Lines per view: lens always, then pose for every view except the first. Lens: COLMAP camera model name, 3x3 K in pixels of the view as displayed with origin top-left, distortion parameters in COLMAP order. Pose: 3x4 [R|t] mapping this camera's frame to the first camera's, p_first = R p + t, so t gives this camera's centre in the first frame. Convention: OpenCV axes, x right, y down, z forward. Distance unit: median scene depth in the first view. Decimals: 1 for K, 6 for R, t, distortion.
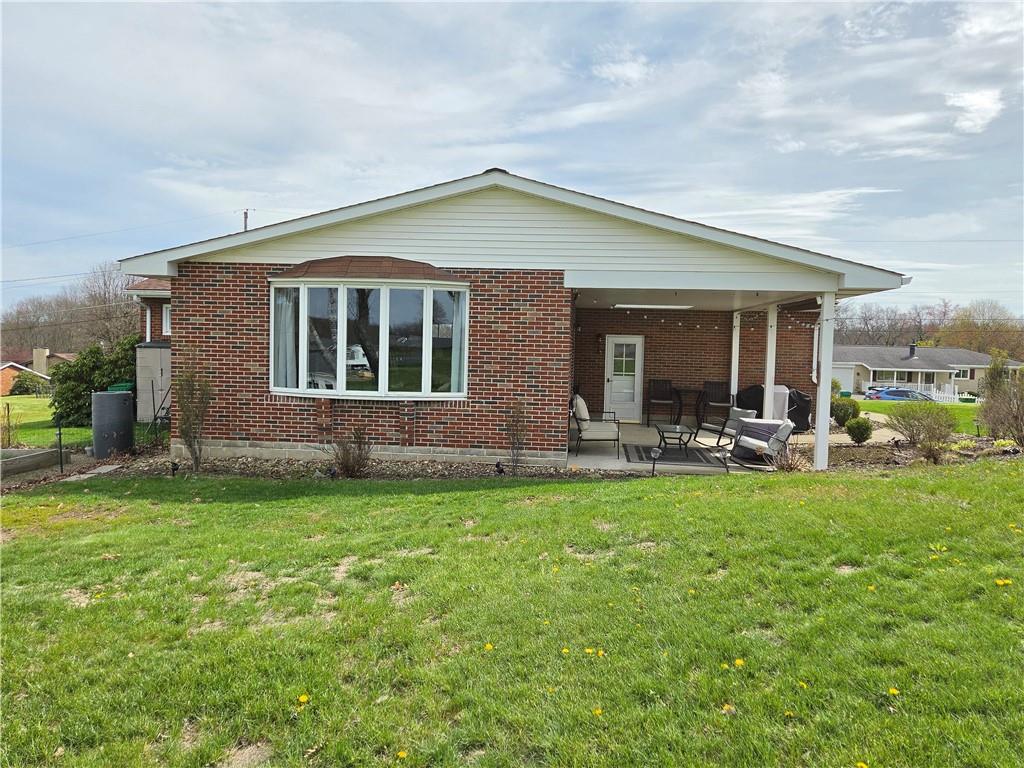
lens RADIAL K [[748.9, 0, 512.0], [0, 748.9, 384.0], [0, 0, 1]] dist [0.074071, -0.001683]
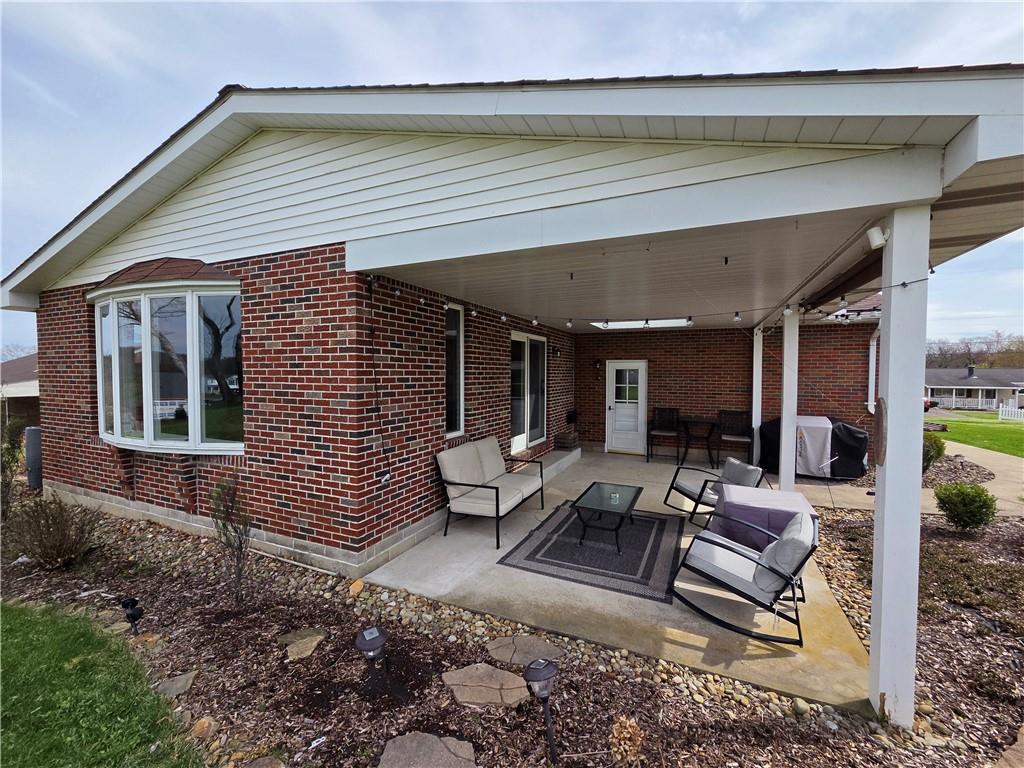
lens RADIAL K [[418.8, 0, 511.9], [0, 418.8, 387.3], [0, 0, 1]] dist [0.001276, 0.000323]
pose [[0.944877, -0.010297, -0.327265, 0.290129], [0.002970, 0.999734, -0.022879, -0.030409], [0.327413, 0.020646, 0.944656, 0.718698]]
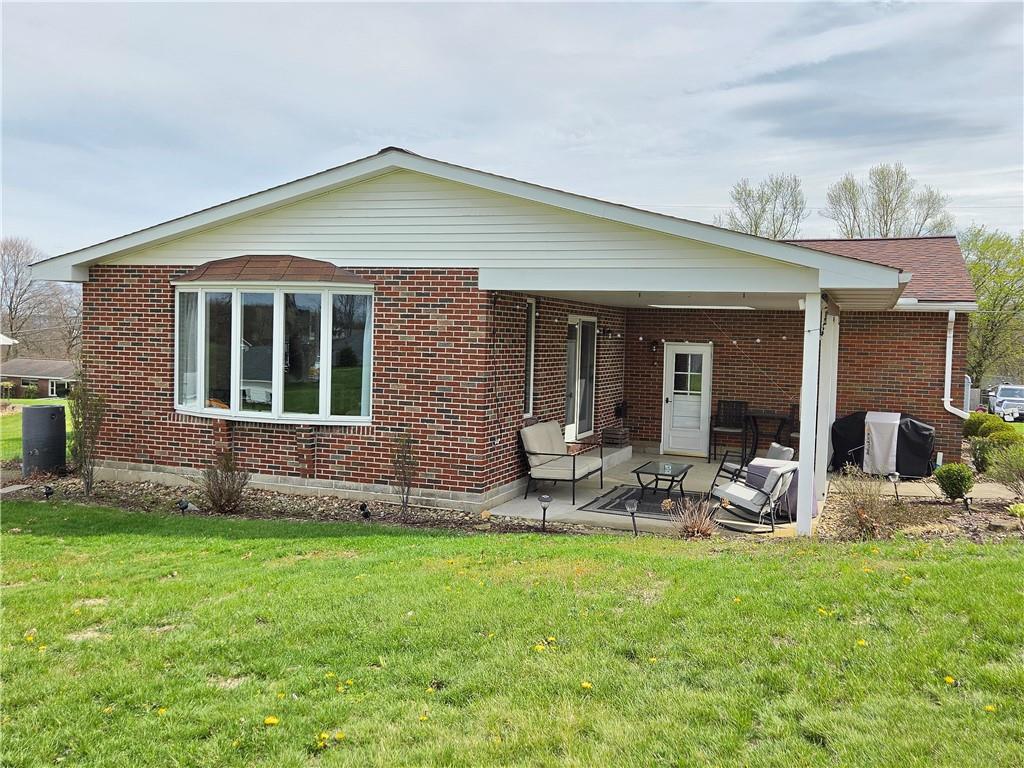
lens RADIAL K [[912.2, 0, 516.4], [0, 912.2, 380.0], [0, 0, 1]] dist [0.089130, -0.005452]
pose [[0.963078, 0.015380, -0.268784, 0.364810], [-0.018508, 0.999787, -0.009105, -0.022781], [0.268586, 0.013743, 0.963158, 0.066209]]
